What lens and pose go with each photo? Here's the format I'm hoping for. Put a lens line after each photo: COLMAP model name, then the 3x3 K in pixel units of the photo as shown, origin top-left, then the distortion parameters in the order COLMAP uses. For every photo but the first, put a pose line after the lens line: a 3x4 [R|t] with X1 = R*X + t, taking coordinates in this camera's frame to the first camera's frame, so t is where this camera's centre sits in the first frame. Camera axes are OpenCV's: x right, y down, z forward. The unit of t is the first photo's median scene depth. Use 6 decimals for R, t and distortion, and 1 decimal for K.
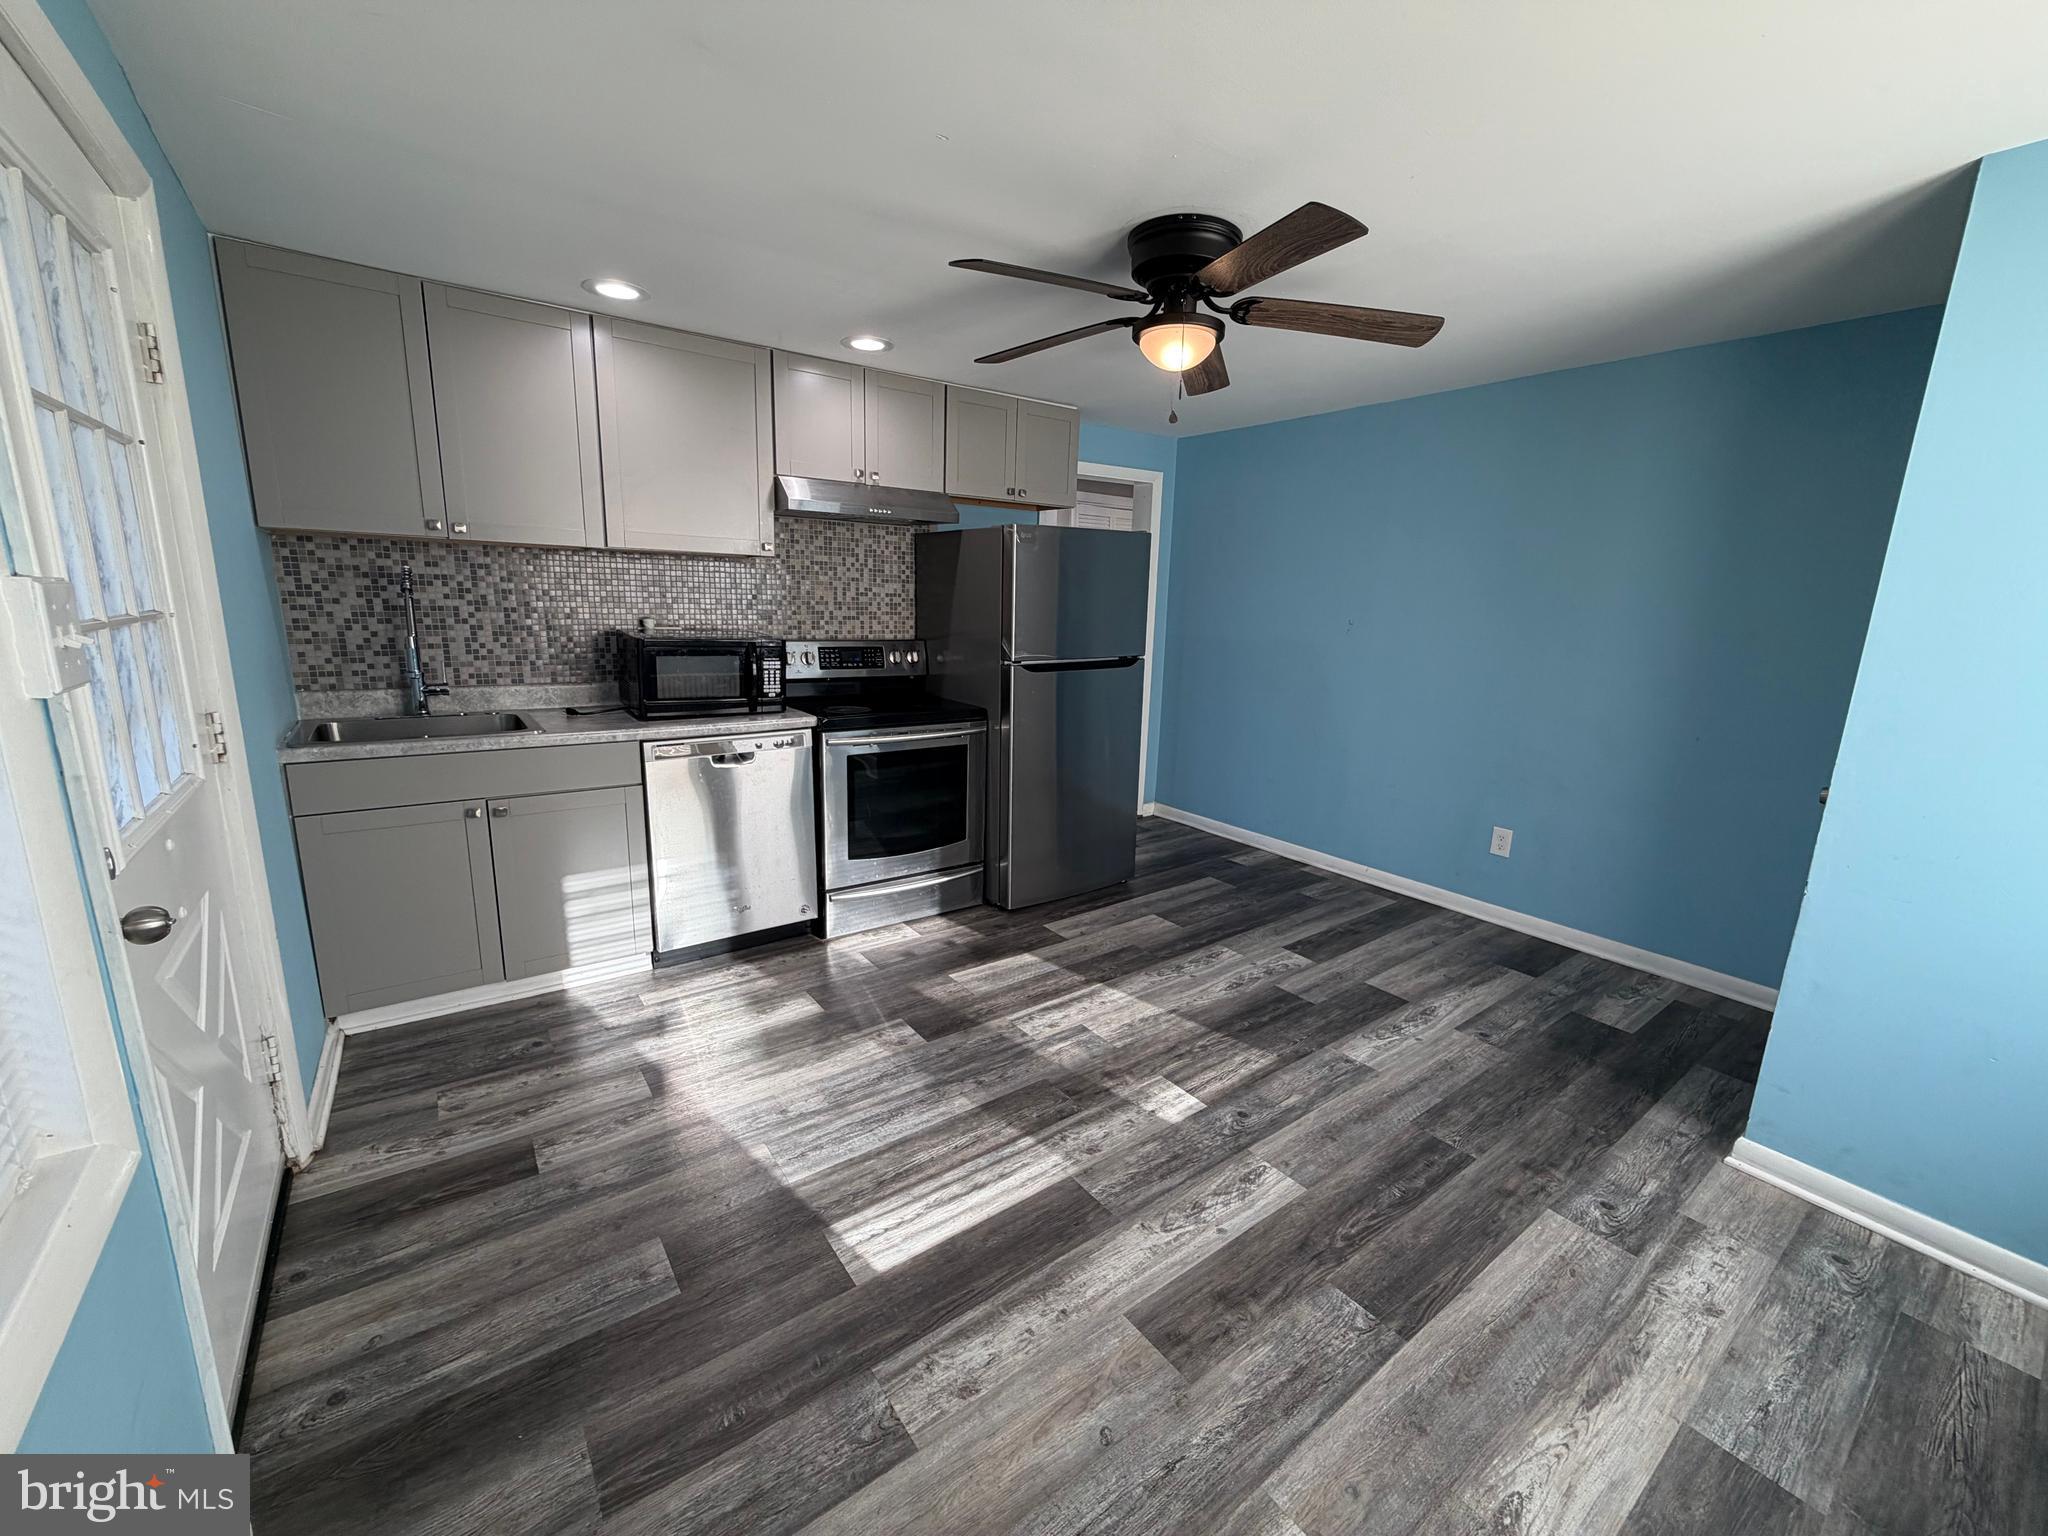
lens RADIAL K [[817.7, 0, 1019.4], [0, 817.7, 762.9], [0, 0, 1]] dist [-0.000155, -0.000345]
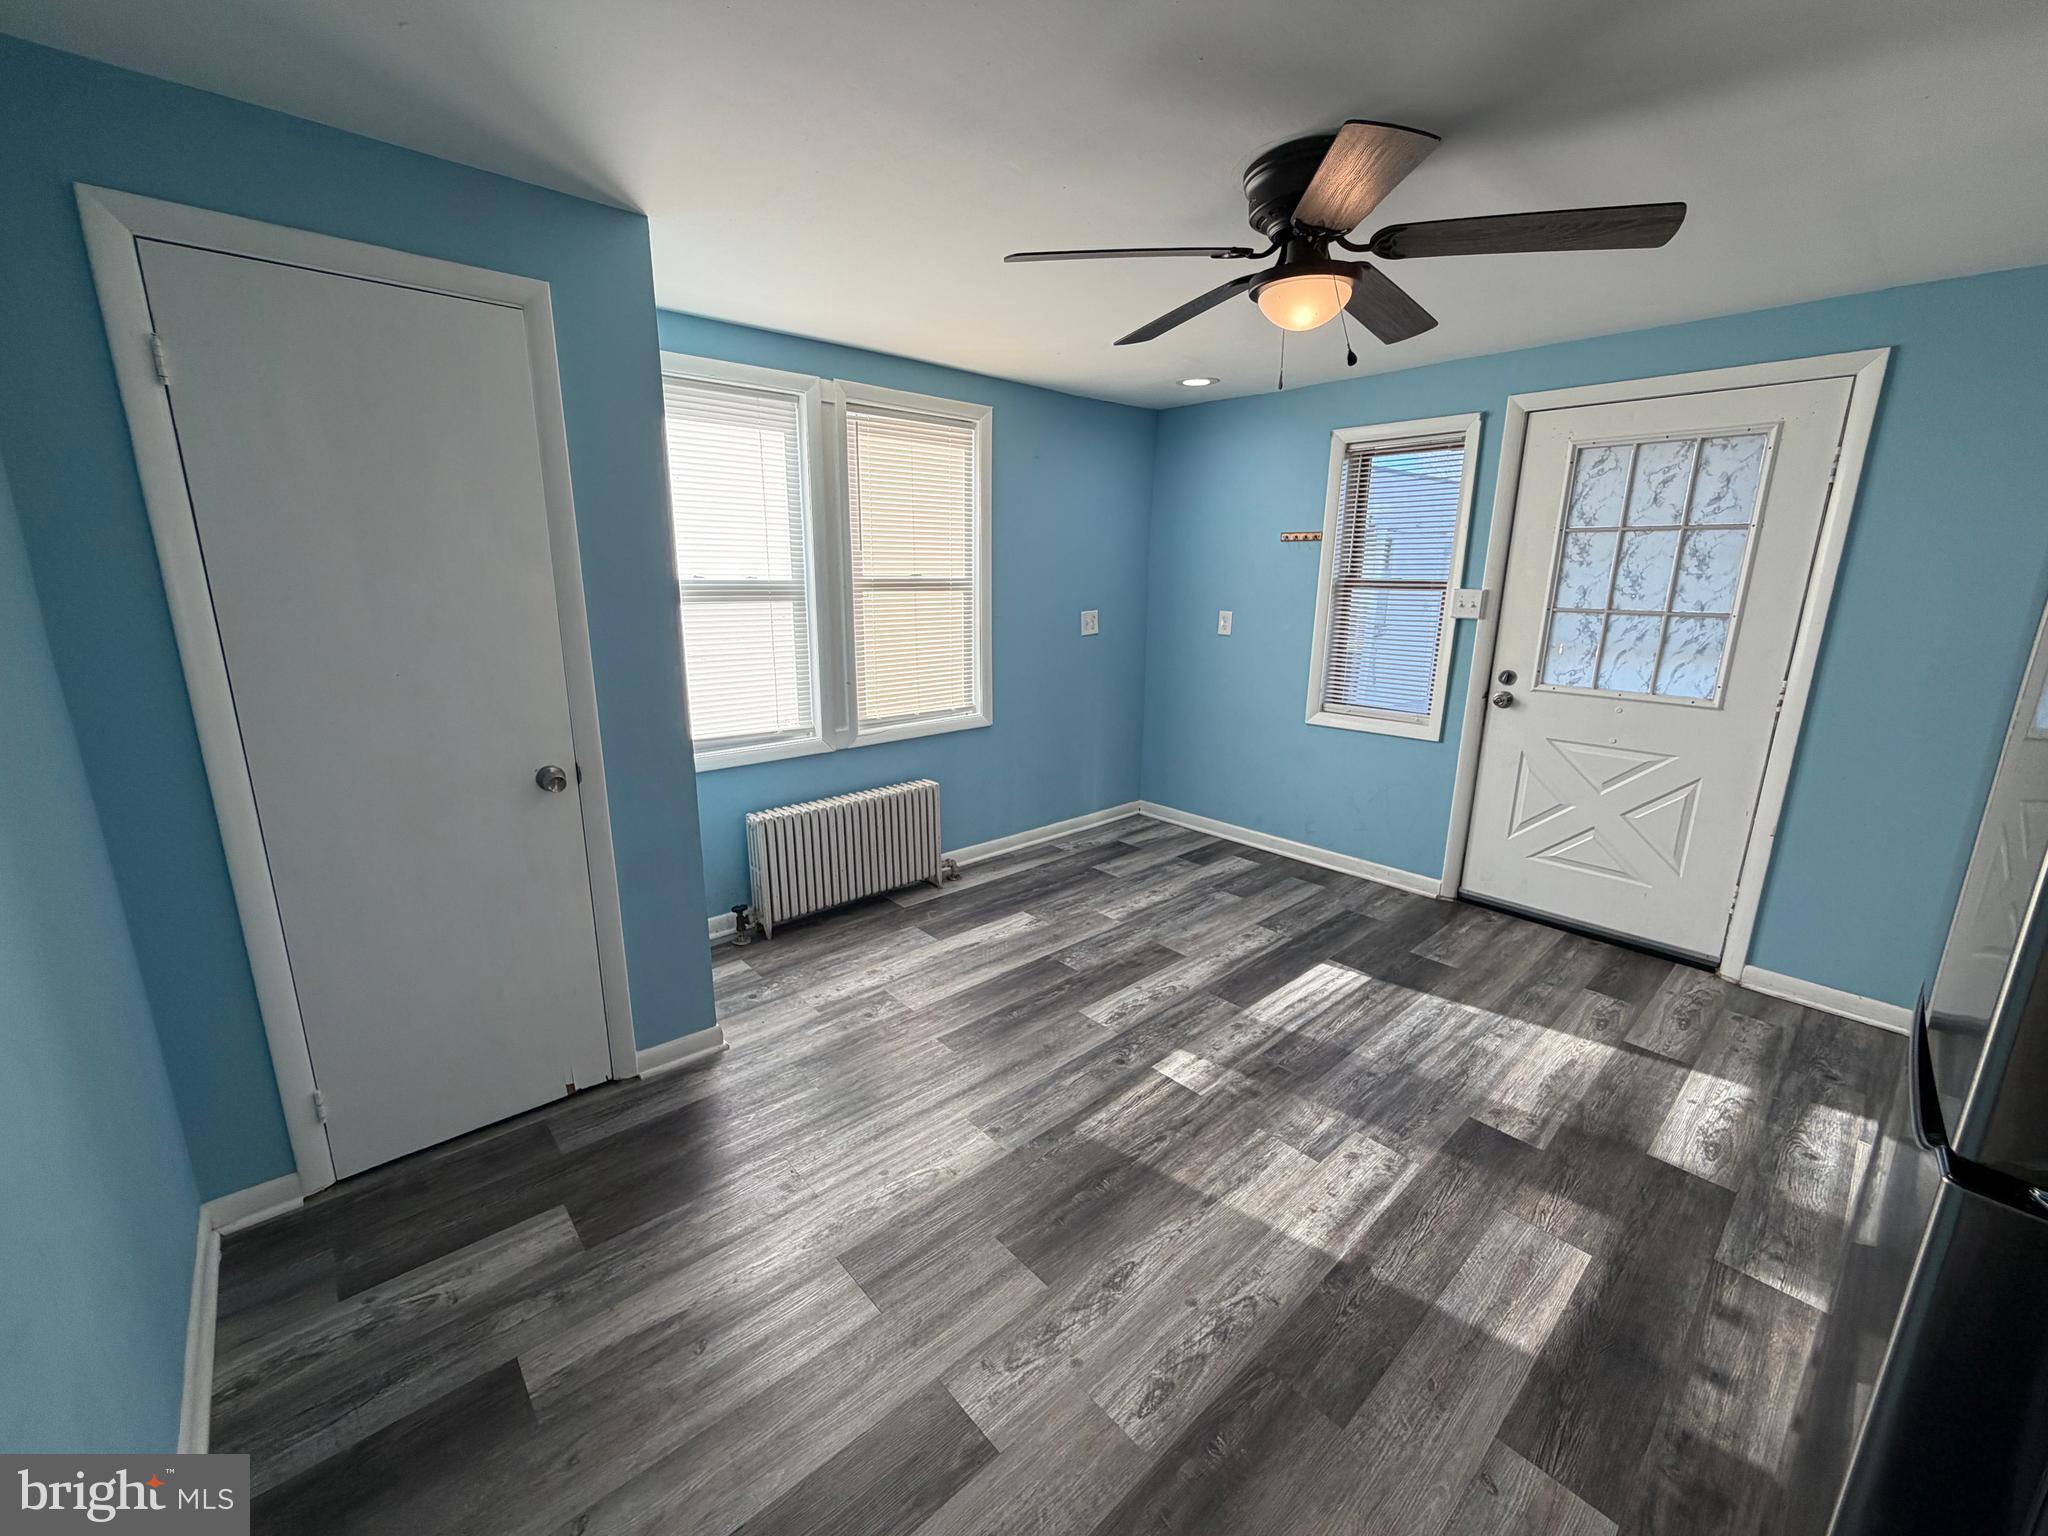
lens RADIAL K [[817.7, 0, 1019.4], [0, 817.7, 762.9], [0, 0, 1]] dist [-0.000155, -0.000345]
pose [[-0.994393, -0.010587, -0.105219, 0.423821], [-0.054442, 0.904247, 0.423524, -0.315391], [0.090660, 0.426878, -0.899753, 1.449946]]
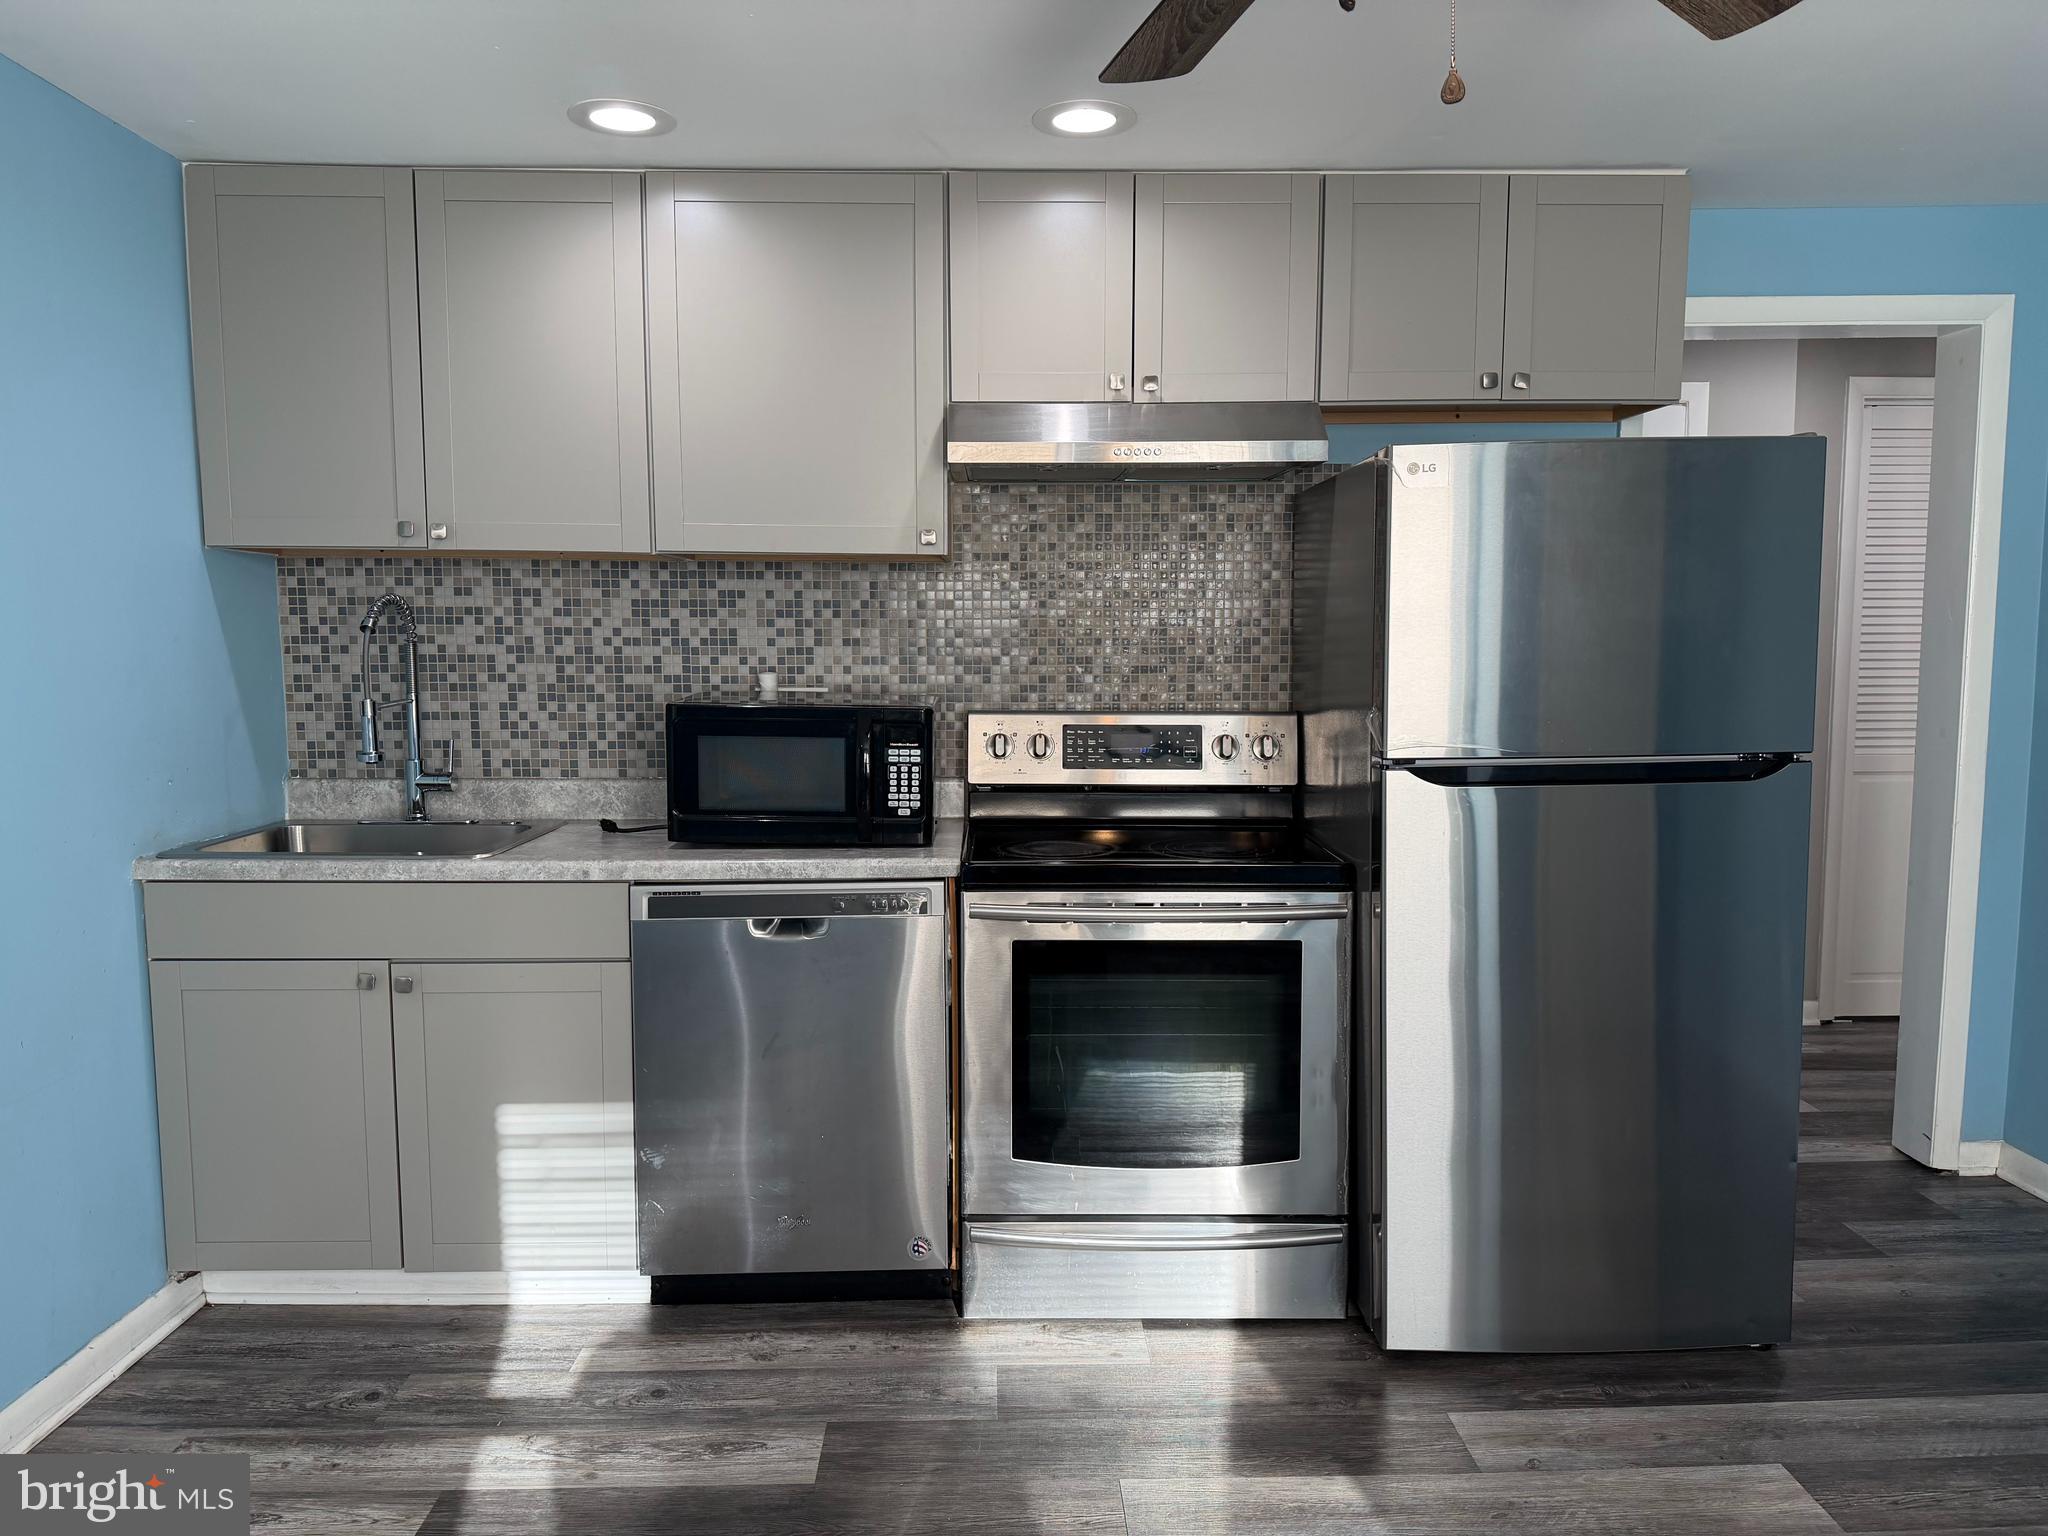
lens RADIAL K [[1435.5, 0, 1026.2], [0, 1435.5, 775.8], [0, 0, 1]] dist [0.052054, -0.064989]
pose [[0.821810, 0.027125, -0.569115, 0.318011], [-0.091900, 0.992098, -0.085421, -0.039790], [0.562301, 0.122502, 0.817809, 0.327917]]
